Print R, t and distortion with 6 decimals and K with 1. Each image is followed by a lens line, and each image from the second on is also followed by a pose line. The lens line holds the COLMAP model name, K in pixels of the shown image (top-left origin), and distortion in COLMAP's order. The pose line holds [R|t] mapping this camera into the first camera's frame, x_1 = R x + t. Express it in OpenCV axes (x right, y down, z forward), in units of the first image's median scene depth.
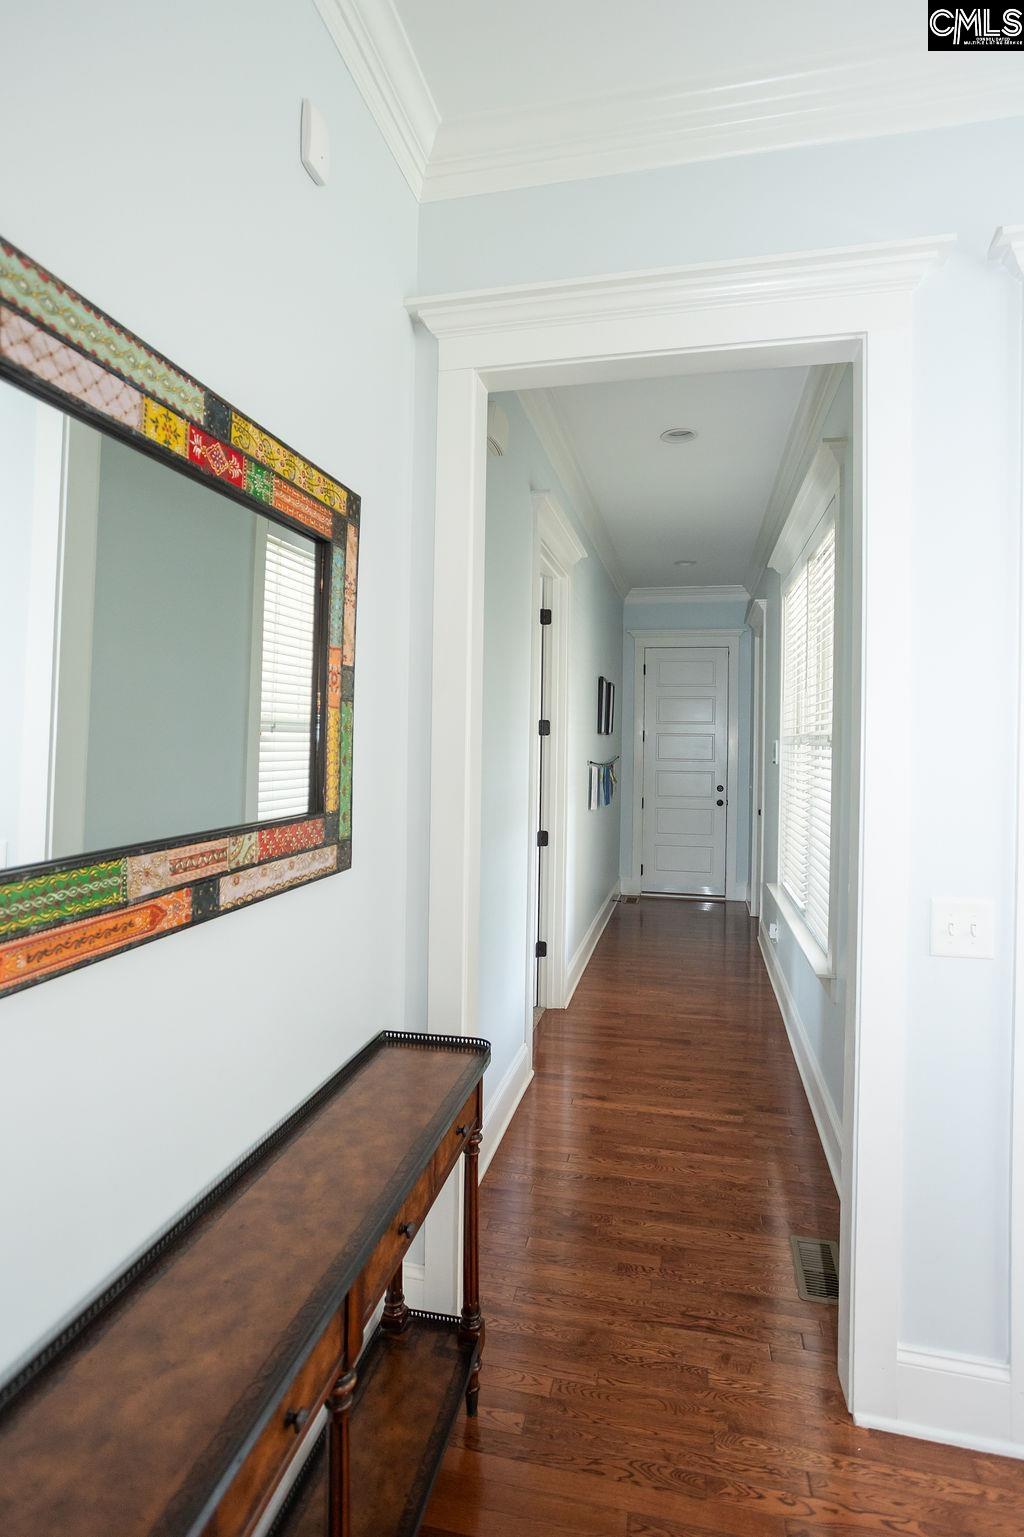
lens RADIAL K [[794.4, 0, 510.9], [0, 794.4, 739.2], [0, 0, 1]] dist [-0.001992, -0.000024]
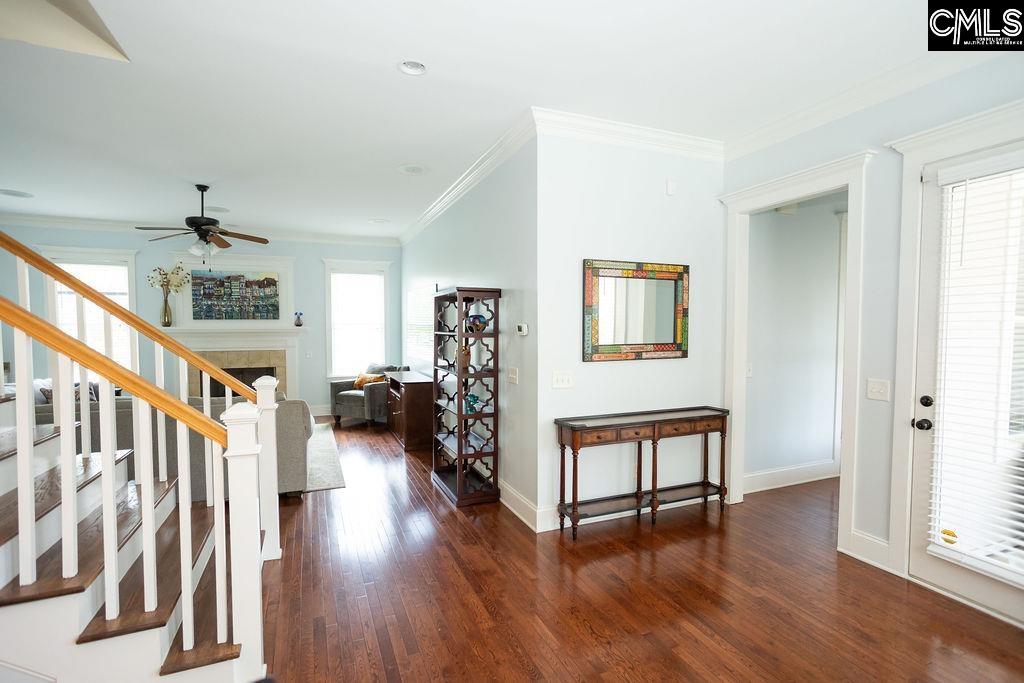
lens RADIAL K [[499.9, 0, 513.4], [0, 499.9, 344.5], [0, 0, 1]] dist [-0.001326, 0.001120]
pose [[0.576089, 0.021042, -0.817116, 1.455940], [0.004788, 0.999565, 0.029116, 0.017385], [0.817373, -0.020686, 0.575738, -1.263447]]
